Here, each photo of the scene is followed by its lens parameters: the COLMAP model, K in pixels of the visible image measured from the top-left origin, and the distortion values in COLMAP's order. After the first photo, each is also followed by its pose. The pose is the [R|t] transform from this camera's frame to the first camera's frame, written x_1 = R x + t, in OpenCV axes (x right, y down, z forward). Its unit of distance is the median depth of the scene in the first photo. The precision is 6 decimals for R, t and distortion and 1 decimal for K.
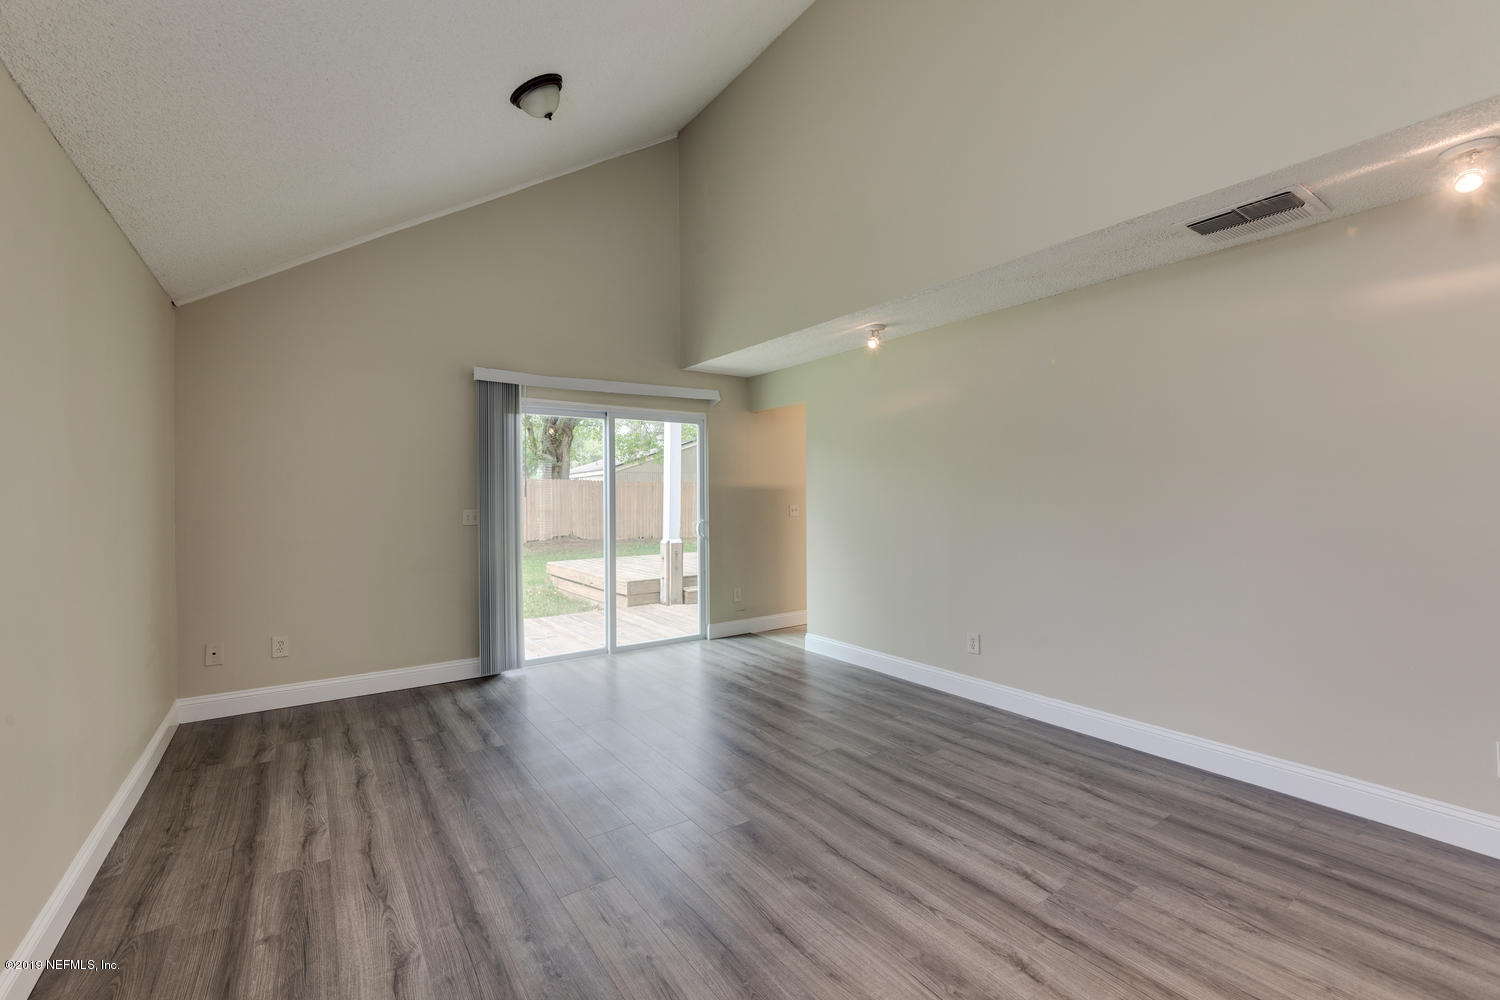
lens RADIAL K [[629.0, 0, 750.0], [0, 629.0, 500.0], [0, 0, 1]] dist [-0.001569, -0.000144]
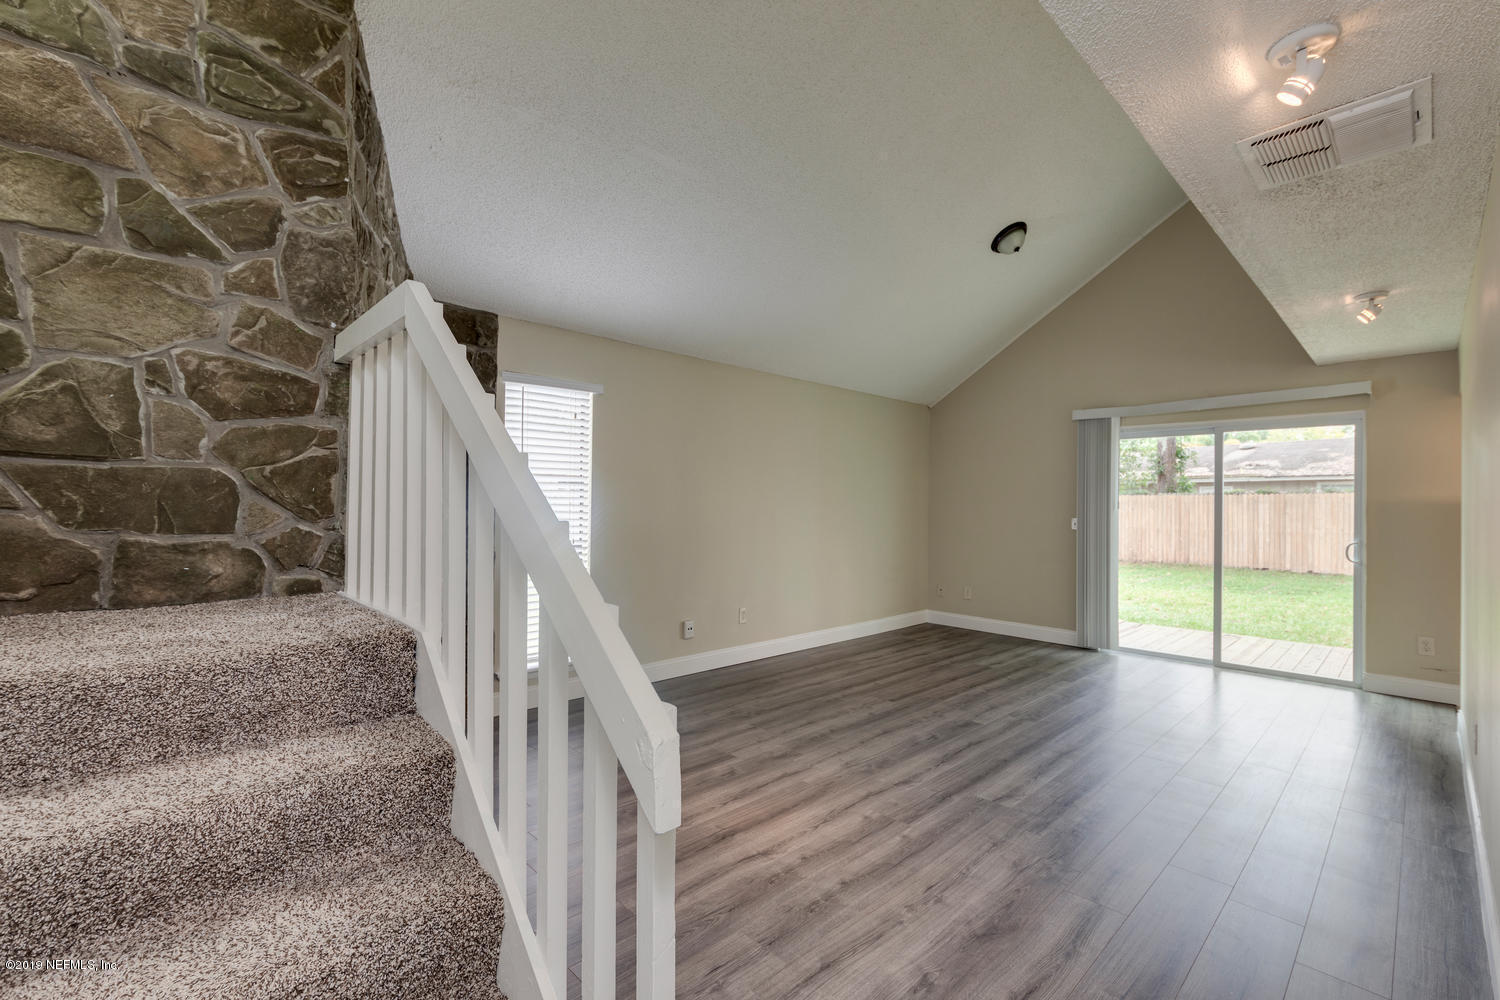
lens RADIAL K [[655.9, 0, 747.8], [0, 655.9, 498.9], [0, 0, 1]] dist [-0.000060, 0.000029]
pose [[0.143932, -0.001383, -0.989587, 1.279329], [-0.019452, 0.999802, -0.004226, -0.008093], [0.989396, 0.019858, 0.143876, 0.182663]]
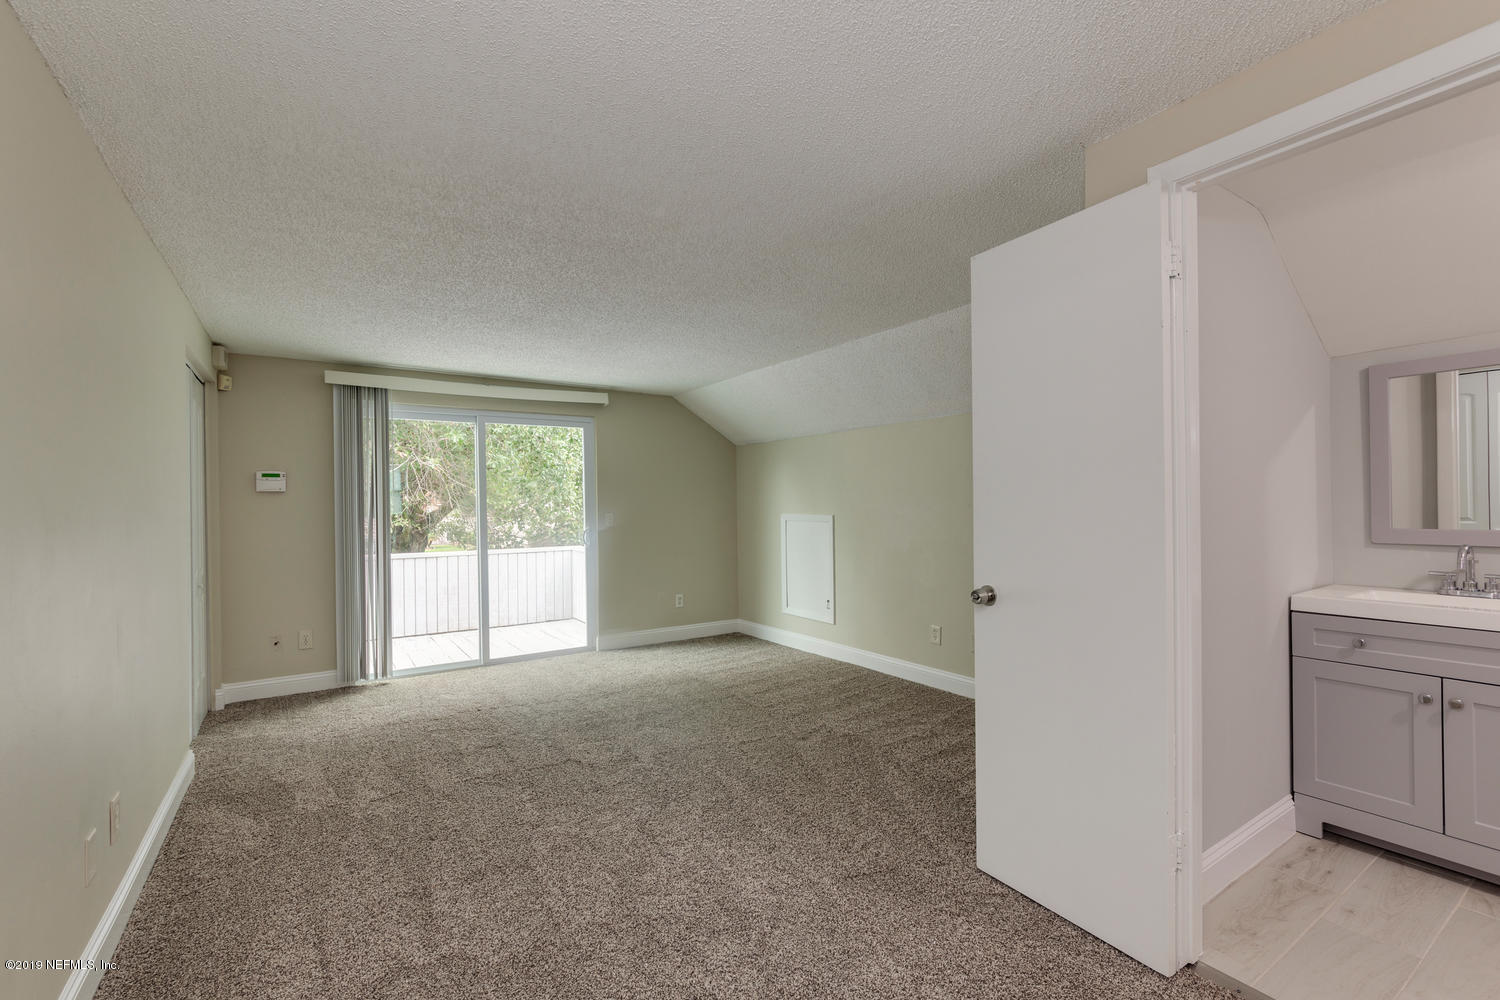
lens RADIAL K [[629.0, 0, 750.0], [0, 629.0, 500.0], [0, 0, 1]] dist [-0.001569, -0.000144]
pose [[0.999579, -0.000887, -0.028991, 0.389406], [0.000586, 0.999946, -0.010372, -0.000902], [0.028998, 0.010351, 0.999526, 0.077504]]
